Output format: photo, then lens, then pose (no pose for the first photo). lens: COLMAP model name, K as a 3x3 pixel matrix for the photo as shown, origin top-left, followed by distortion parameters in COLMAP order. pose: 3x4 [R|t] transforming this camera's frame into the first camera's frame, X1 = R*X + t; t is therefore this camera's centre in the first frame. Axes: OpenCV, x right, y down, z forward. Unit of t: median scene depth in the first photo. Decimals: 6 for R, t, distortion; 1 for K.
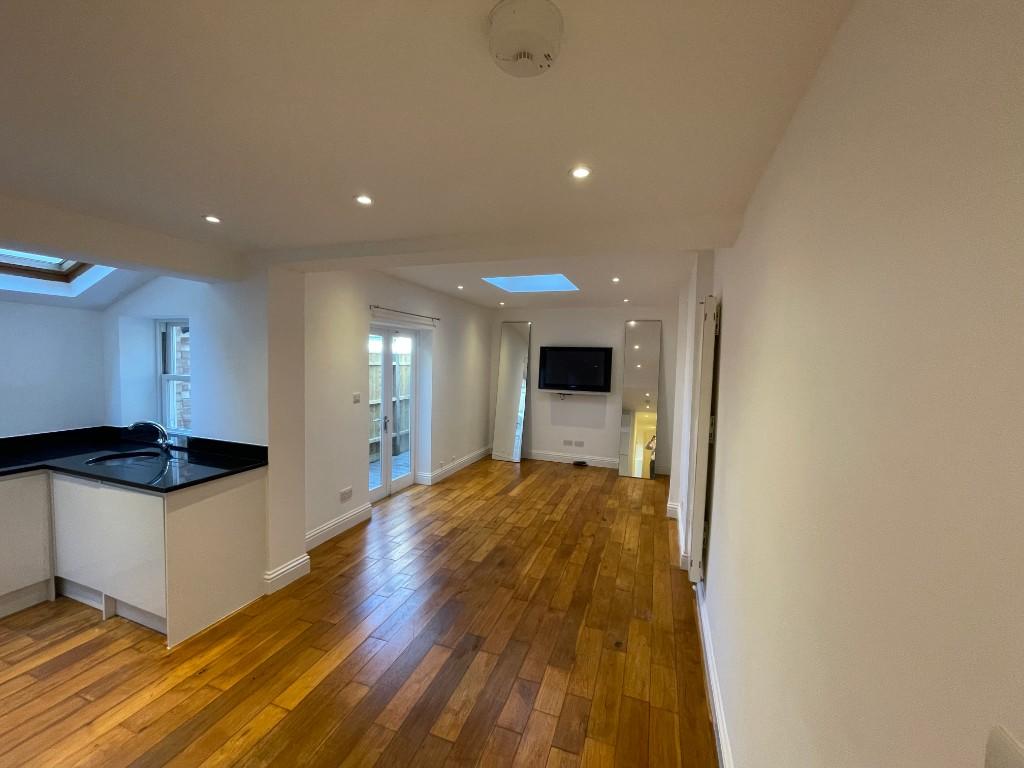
lens RADIAL K [[413.0, 0, 509.2], [0, 413.0, 382.4], [0, 0, 1]] dist [-0.001936, -0.000263]
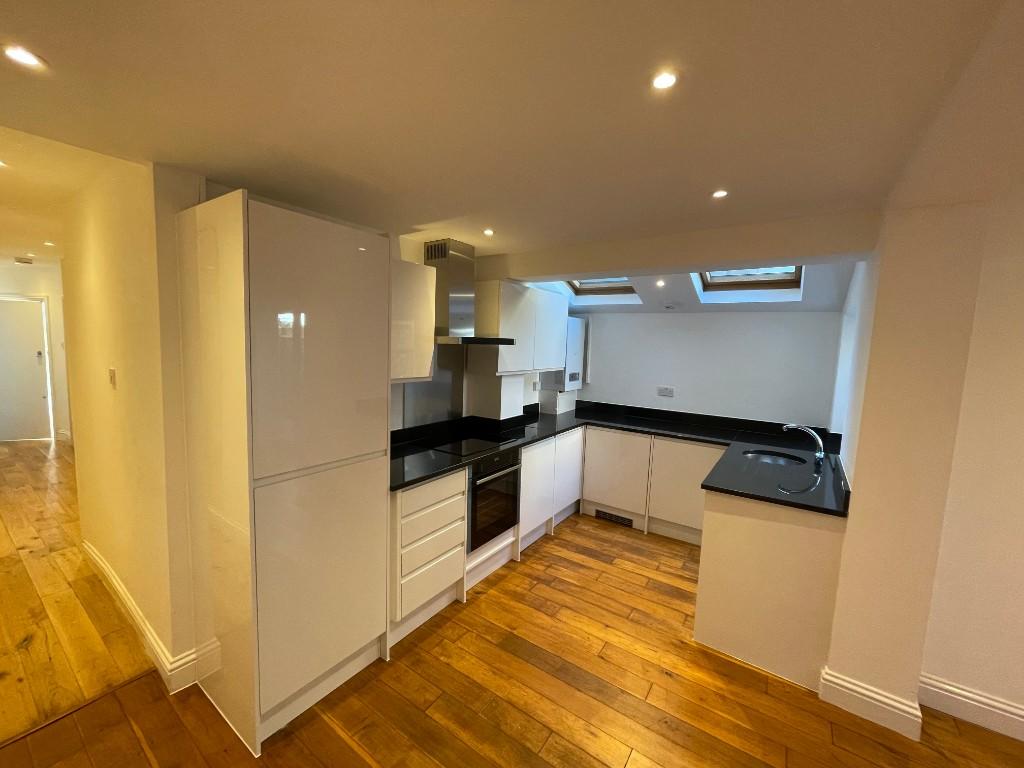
lens RADIAL K [[413.0, 0, 511.0], [0, 413.0, 382.7], [0, 0, 1]] dist [-0.001936, -0.000263]
pose [[-0.254083, 0.071461, -0.964539, 0.223015], [-0.094314, 0.990683, 0.098243, -0.040738], [0.962573, 0.115931, -0.244976, 0.723127]]
